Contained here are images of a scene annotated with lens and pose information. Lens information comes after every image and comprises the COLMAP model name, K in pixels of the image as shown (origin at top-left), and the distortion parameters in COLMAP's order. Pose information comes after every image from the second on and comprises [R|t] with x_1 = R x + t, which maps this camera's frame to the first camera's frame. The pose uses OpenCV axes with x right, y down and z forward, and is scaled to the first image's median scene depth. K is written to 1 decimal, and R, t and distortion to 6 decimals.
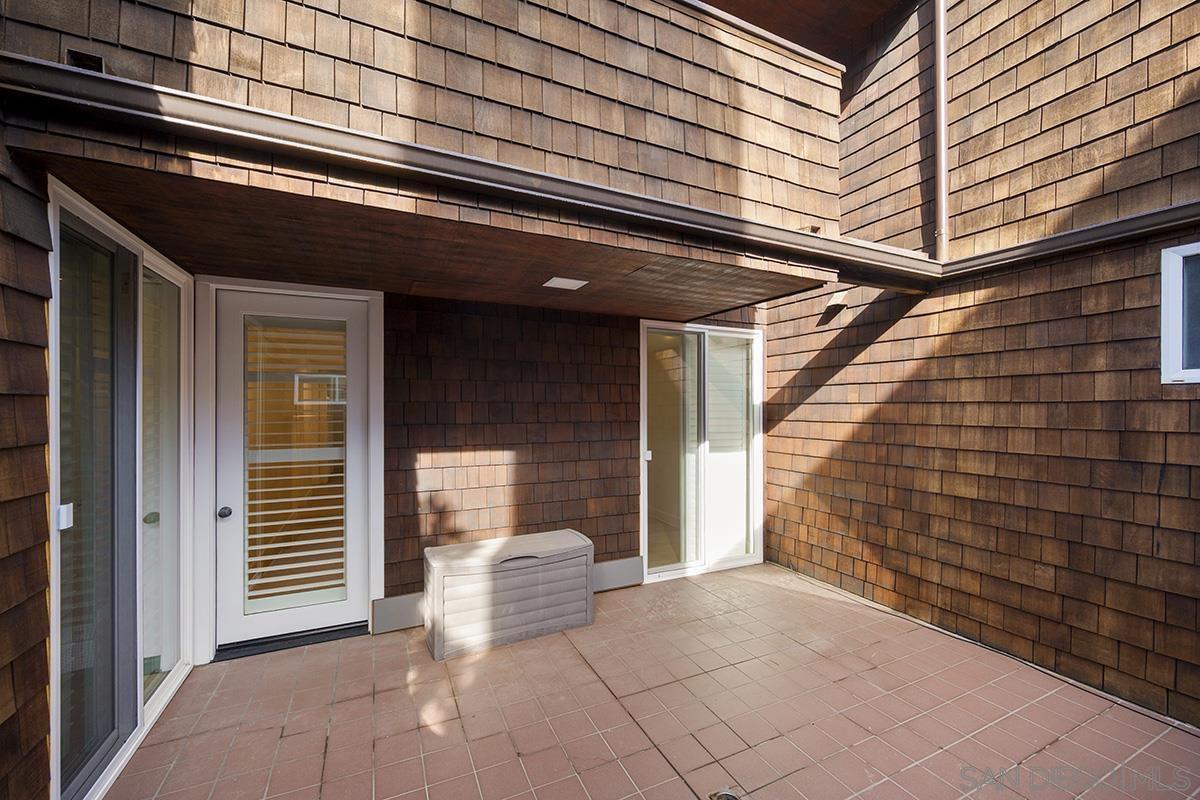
lens RADIAL K [[479.0, 0, 603.1], [0, 479.0, 408.7], [0, 0, 1]] dist [0.000297, 0.000077]
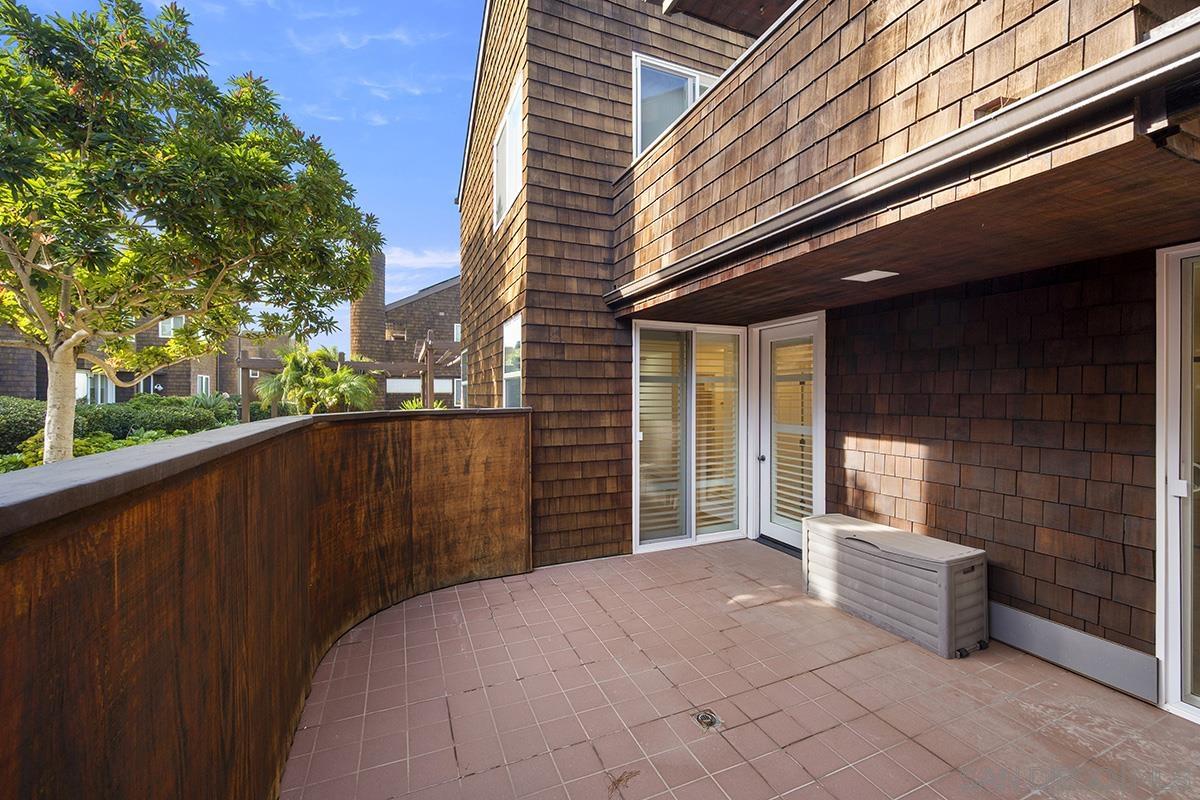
lens RADIAL K [[479.0, 0, 602.3], [0, 479.0, 394.9], [0, 0, 1]] dist [0.000297, 0.000077]
pose [[-0.043217, 0.001103, -0.999065, 0.833975], [-0.003495, 0.999993, 0.001255, -0.011095], [0.999060, 0.003546, -0.043212, 0.428567]]
